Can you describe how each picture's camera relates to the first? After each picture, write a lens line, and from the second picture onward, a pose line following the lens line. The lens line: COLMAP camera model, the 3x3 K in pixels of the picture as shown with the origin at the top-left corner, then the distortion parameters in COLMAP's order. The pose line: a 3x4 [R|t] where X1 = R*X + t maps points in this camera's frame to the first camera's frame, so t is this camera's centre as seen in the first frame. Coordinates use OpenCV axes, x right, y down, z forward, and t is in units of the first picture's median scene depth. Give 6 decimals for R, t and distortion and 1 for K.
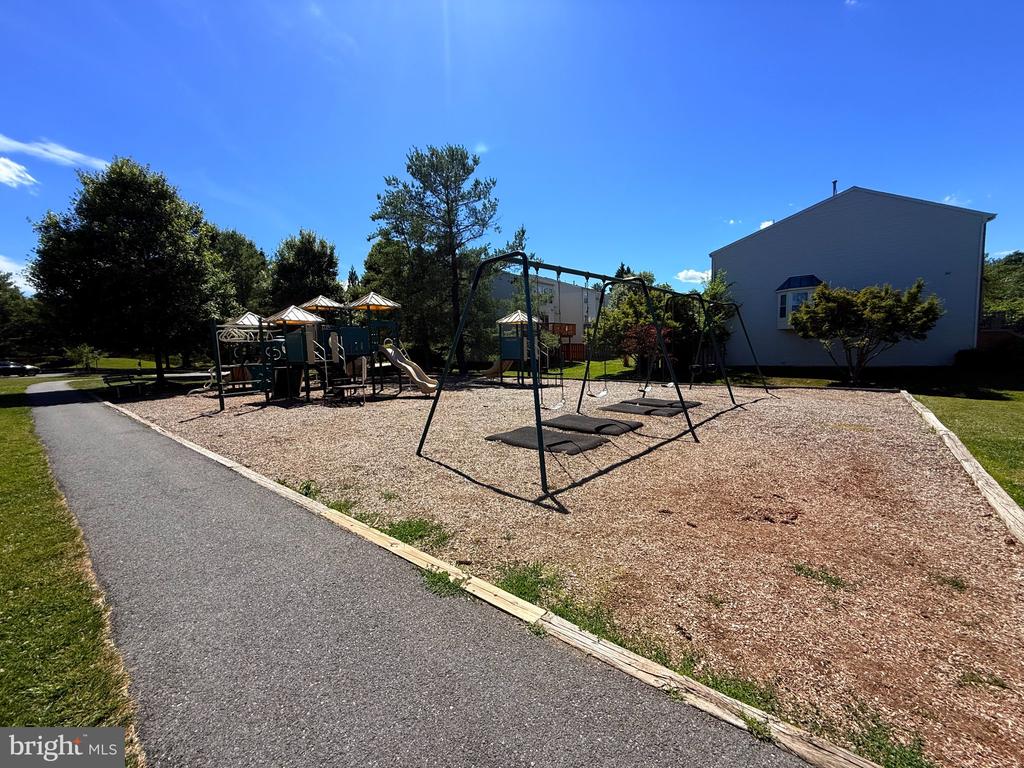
lens RADIAL K [[409.2, 0, 512.0], [0, 409.2, 384.0], [0, 0, 1]] dist [0.000581, 0.000052]
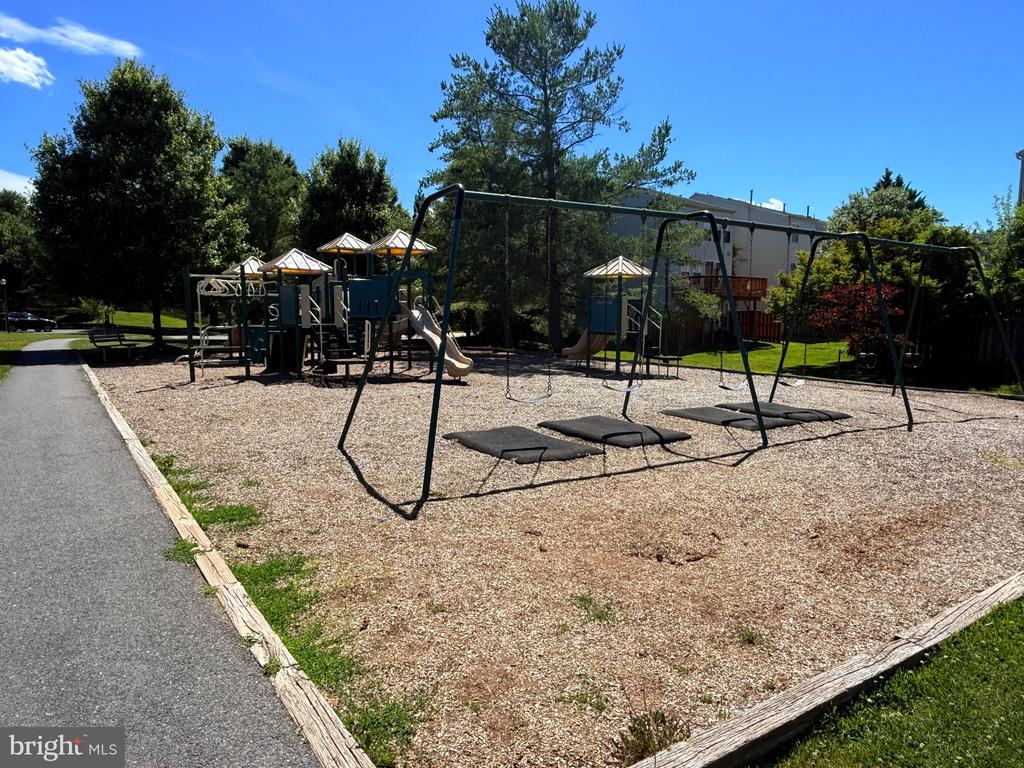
lens RADIAL K [[662.2, 0, 512.0], [0, 662.2, 384.0], [0, 0, 1]] dist [-0.001507, 0.000659]
pose [[0.962890, 0.058887, -0.263390, 0.148978], [-0.053810, 0.998201, 0.026456, 0.000487], [0.264474, -0.011301, 0.964327, -0.047692]]
